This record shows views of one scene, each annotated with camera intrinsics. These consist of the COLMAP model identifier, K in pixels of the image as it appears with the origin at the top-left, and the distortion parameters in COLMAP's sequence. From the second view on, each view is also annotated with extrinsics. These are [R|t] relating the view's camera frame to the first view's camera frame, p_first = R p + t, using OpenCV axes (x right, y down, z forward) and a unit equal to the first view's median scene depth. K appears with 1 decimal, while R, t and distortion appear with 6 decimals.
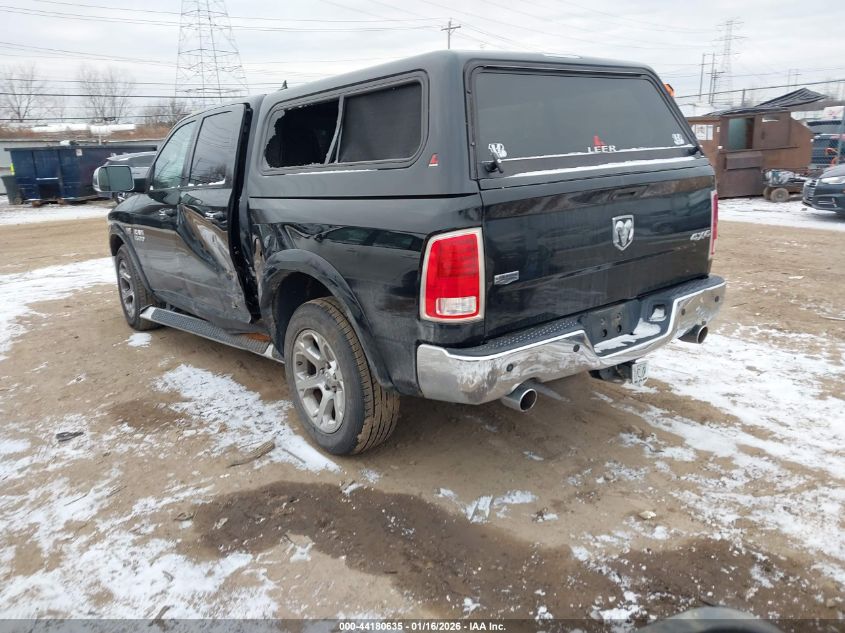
lens RADIAL K [[654.0, 0, 422.5], [0, 654.0, 316.5], [0, 0, 1]] dist [0.011125, 0.008819]
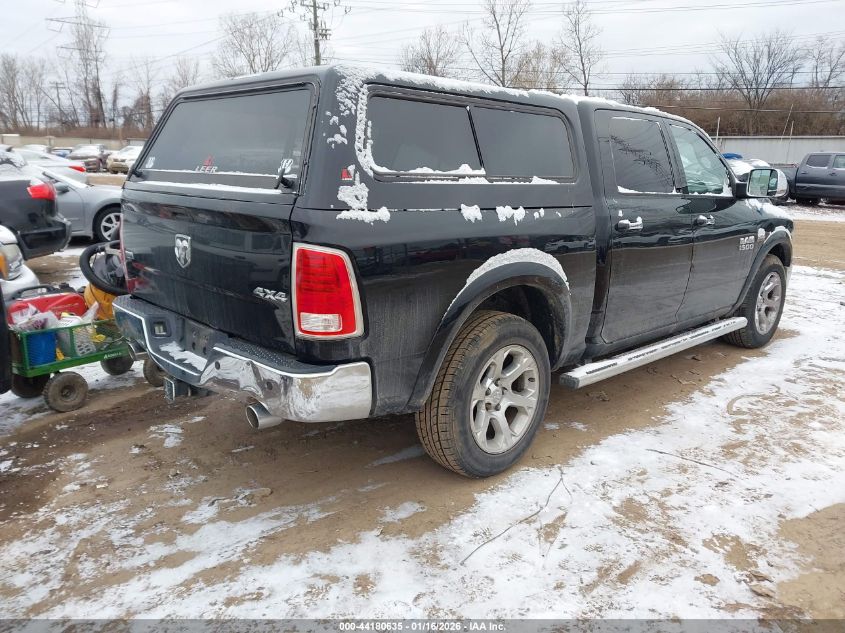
lens RADIAL K [[654.0, 0, 422.5], [0, 654.0, 316.5], [0, 0, 1]] dist [0.011125, 0.008819]
pose [[0.112435, 0.278714, -0.953770, 1.318019], [-0.263399, 0.933879, 0.241851, -0.370338], [0.958112, 0.224030, 0.178414, 1.174445]]
